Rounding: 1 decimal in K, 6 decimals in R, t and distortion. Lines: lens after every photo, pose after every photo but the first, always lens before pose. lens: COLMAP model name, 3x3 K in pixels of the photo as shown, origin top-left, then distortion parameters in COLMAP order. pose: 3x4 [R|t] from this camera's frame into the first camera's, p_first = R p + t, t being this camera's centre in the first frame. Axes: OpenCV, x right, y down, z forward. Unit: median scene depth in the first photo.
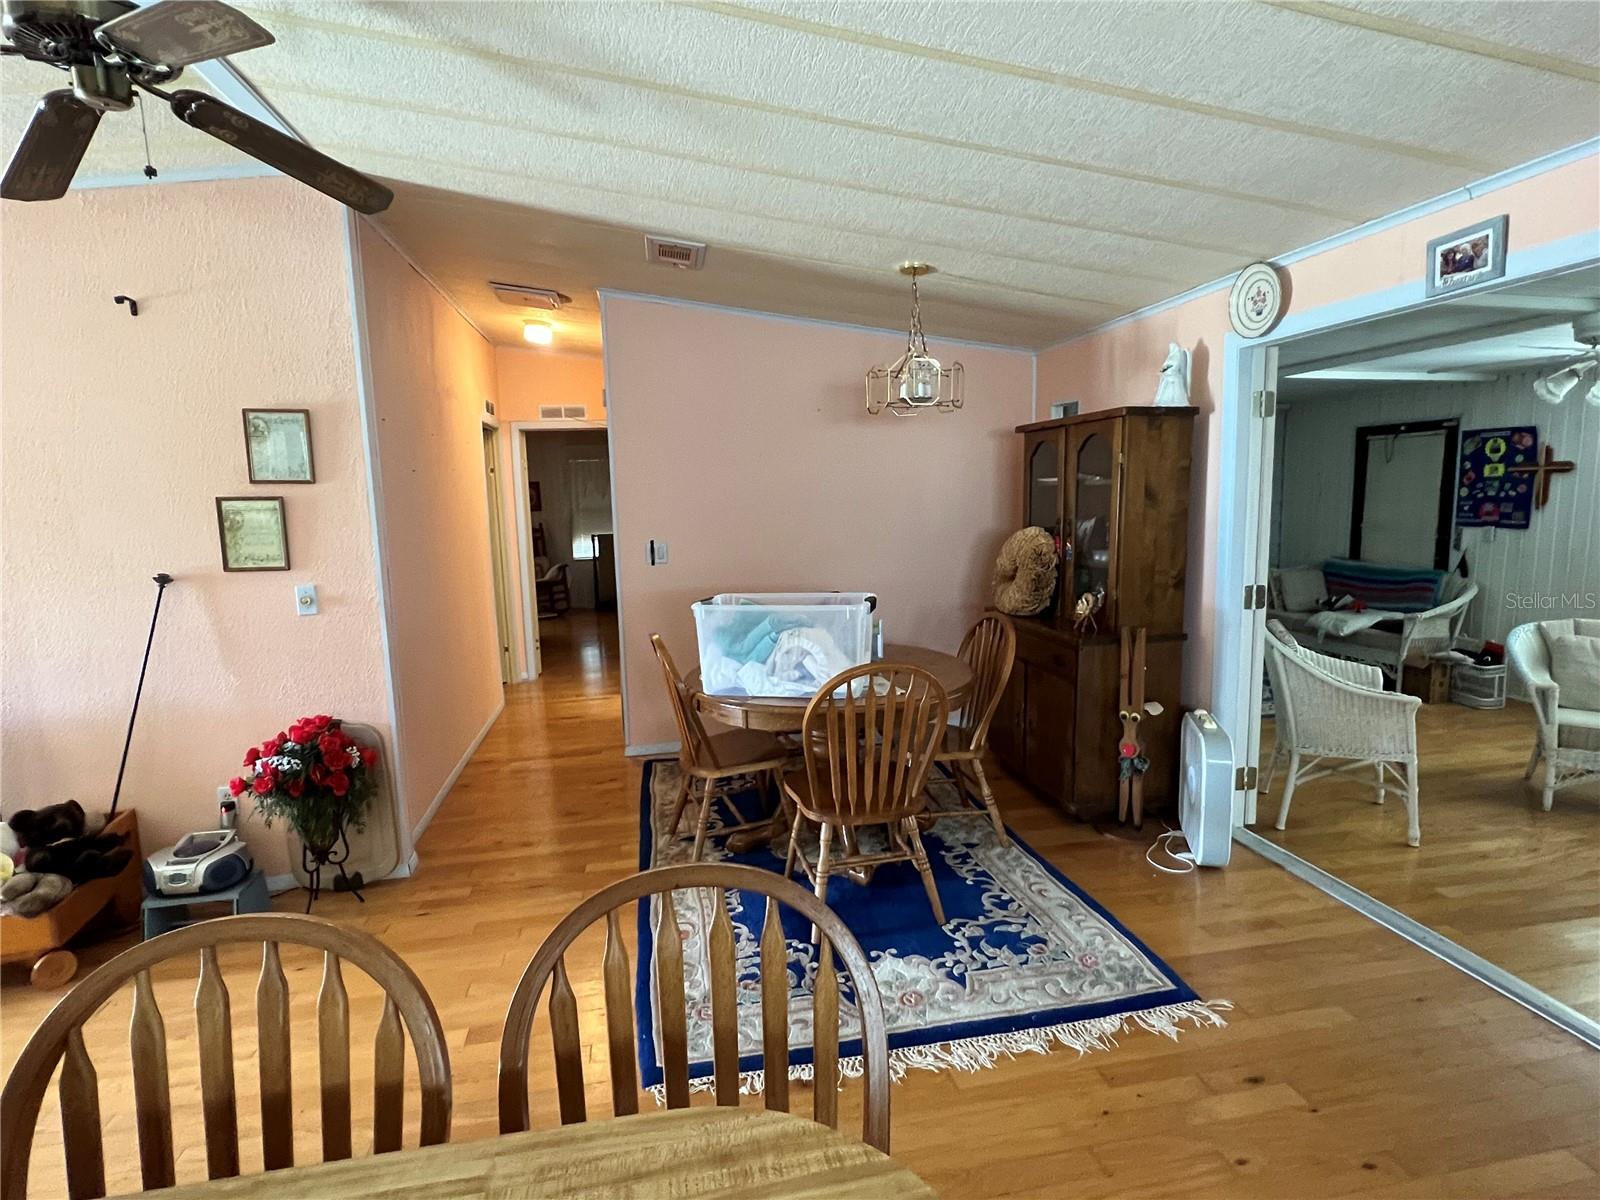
lens RADIAL K [[803.7, 0, 800.0], [0, 803.7, 600.0], [0, 0, 1]] dist [0.000757, 0.000116]
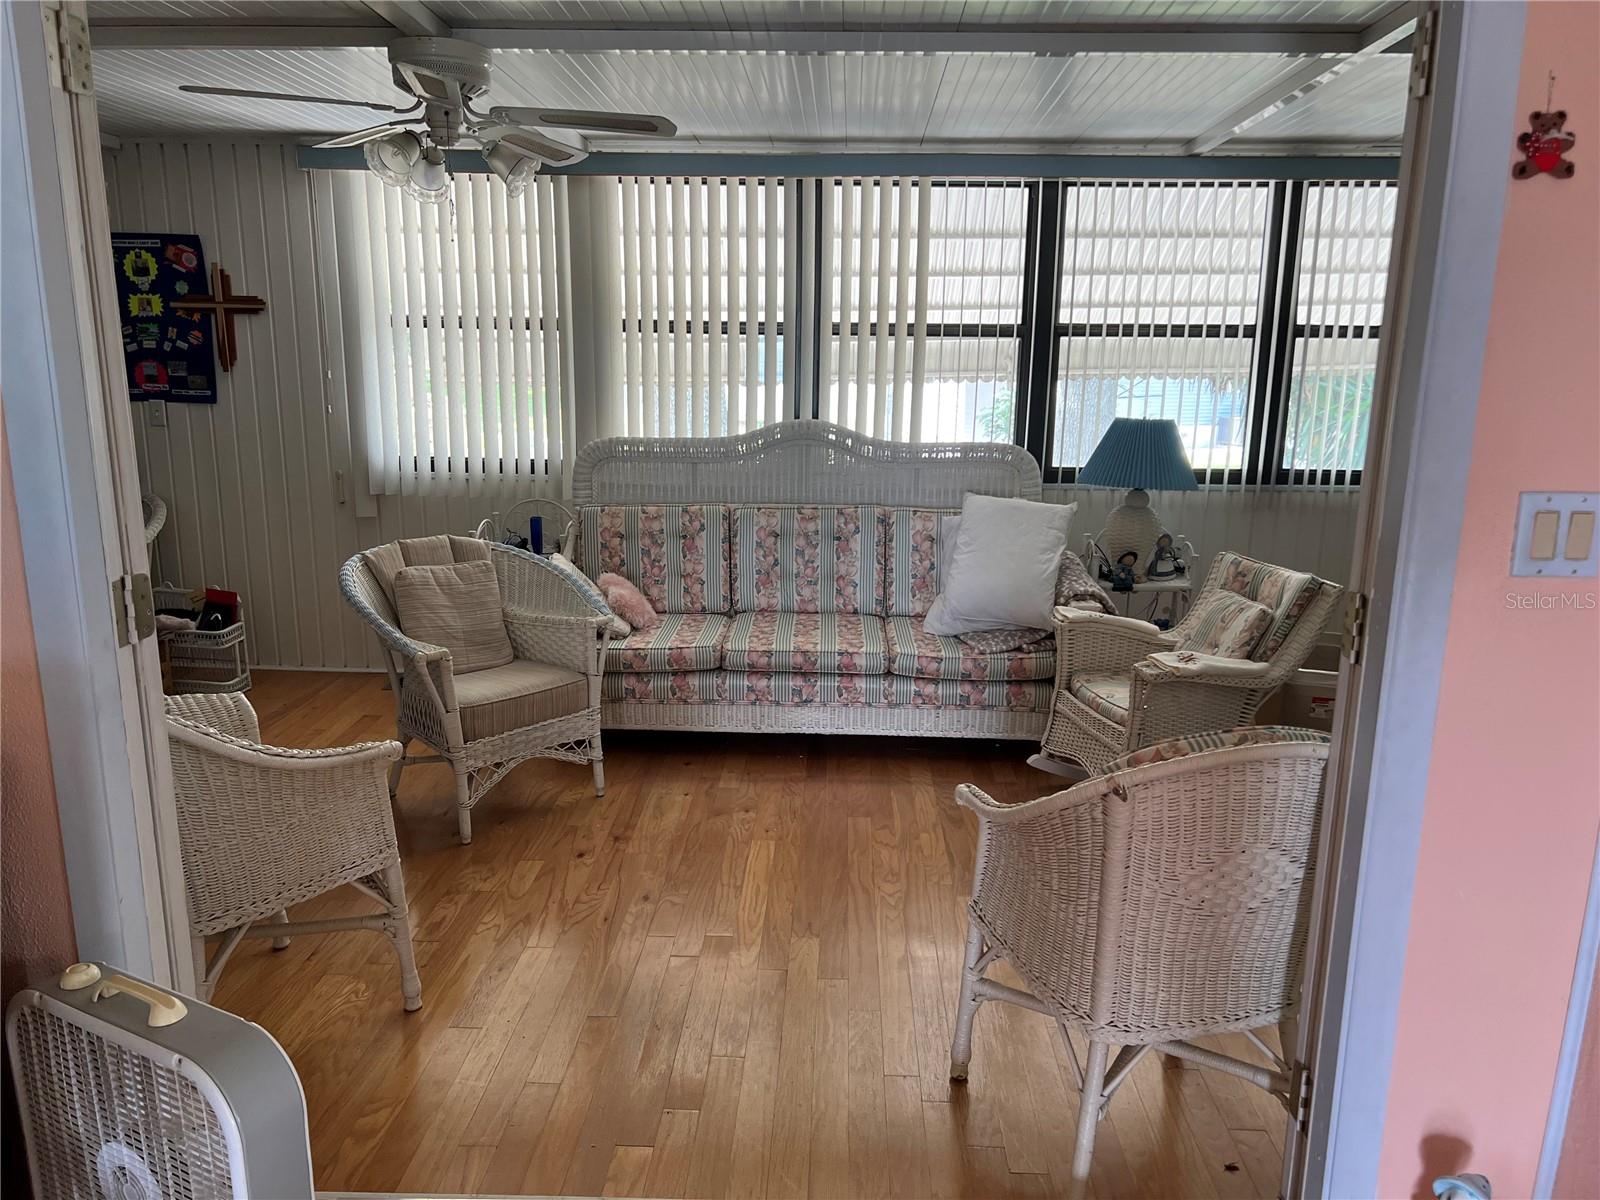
lens RADIAL K [[1200.3, 0, 809.4], [0, 1200.3, 617.6], [0, 0, 1]] dist [0.057836, -0.072613]
pose [[0.214364, -0.191663, 0.957765, 0.061092], [0.110094, 0.979052, 0.171282, -0.035212], [-0.970529, 0.068727, 0.230975, 0.338807]]
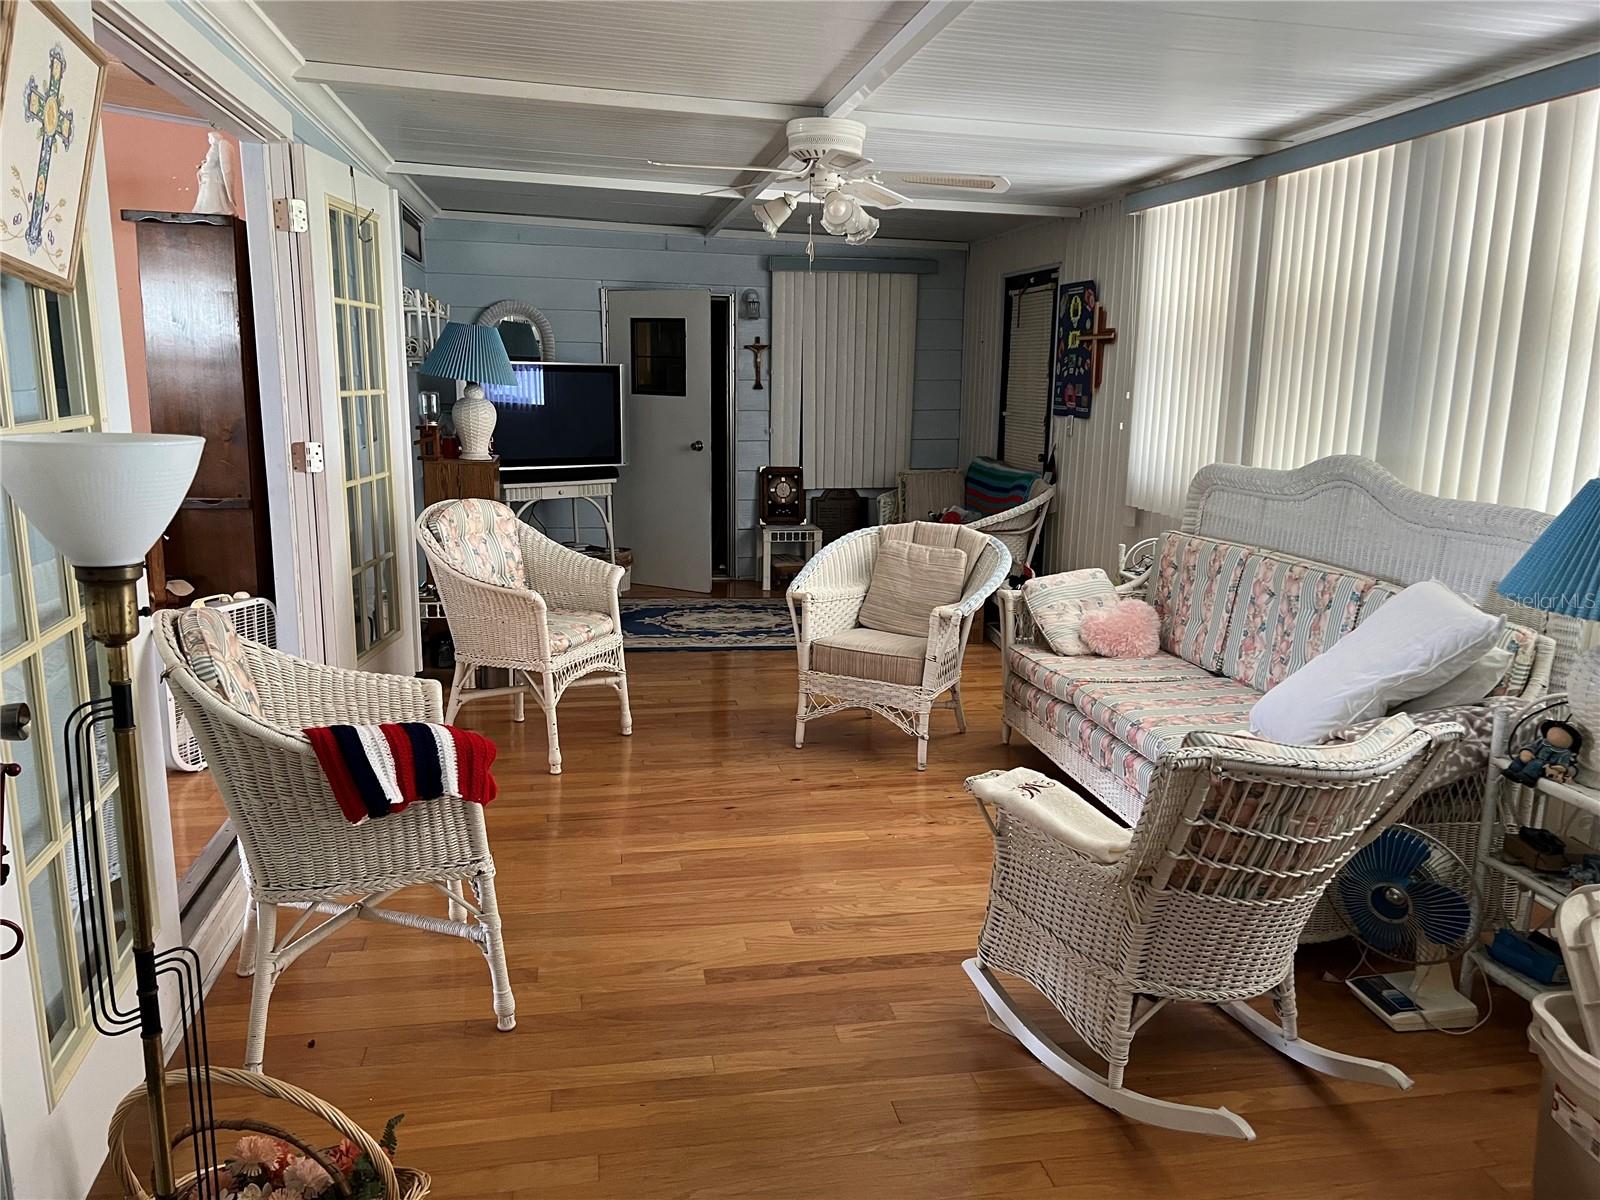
lens RADIAL K [[1200.3, 0, 809.4], [0, 1200.3, 617.6], [0, 0, 1]] dist [0.057836, -0.072613]
pose [[0.999012, 0.043151, 0.010635, 0.635151], [-0.043797, 0.996533, 0.070741, 0.029584], [-0.007545, -0.071137, 0.997438, -0.146677]]
